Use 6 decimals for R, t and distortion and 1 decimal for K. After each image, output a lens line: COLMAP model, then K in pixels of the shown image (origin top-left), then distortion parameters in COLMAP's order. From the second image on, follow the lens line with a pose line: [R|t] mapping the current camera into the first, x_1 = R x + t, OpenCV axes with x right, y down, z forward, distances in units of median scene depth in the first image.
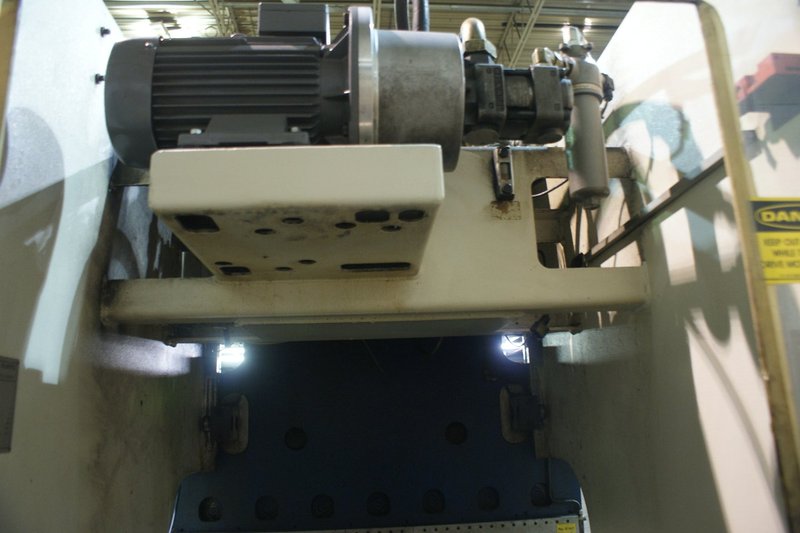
lens RADIAL K [[626.8, 0, 403.9], [0, 626.8, 266.3], [0, 0, 1]] dist [-0.100052, 0.002470]
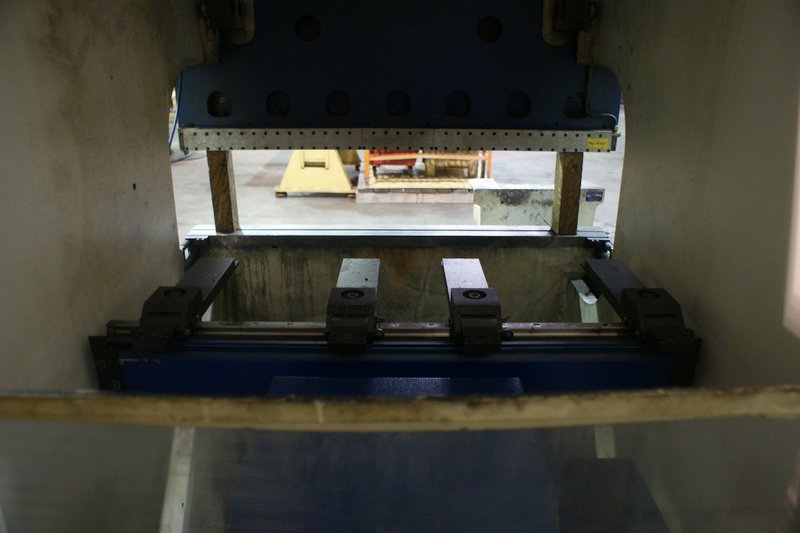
lens RADIAL K [[626.8, 0, 400.7], [0, 626.8, 264.5], [0, 0, 1]] dist [-0.100052, 0.002470]
pose [[0.997032, 0.060253, -0.047930, 0.021365], [-0.022982, 0.827063, 0.561639, 0.058344], [0.073481, -0.558871, 0.825993, 0.091039]]
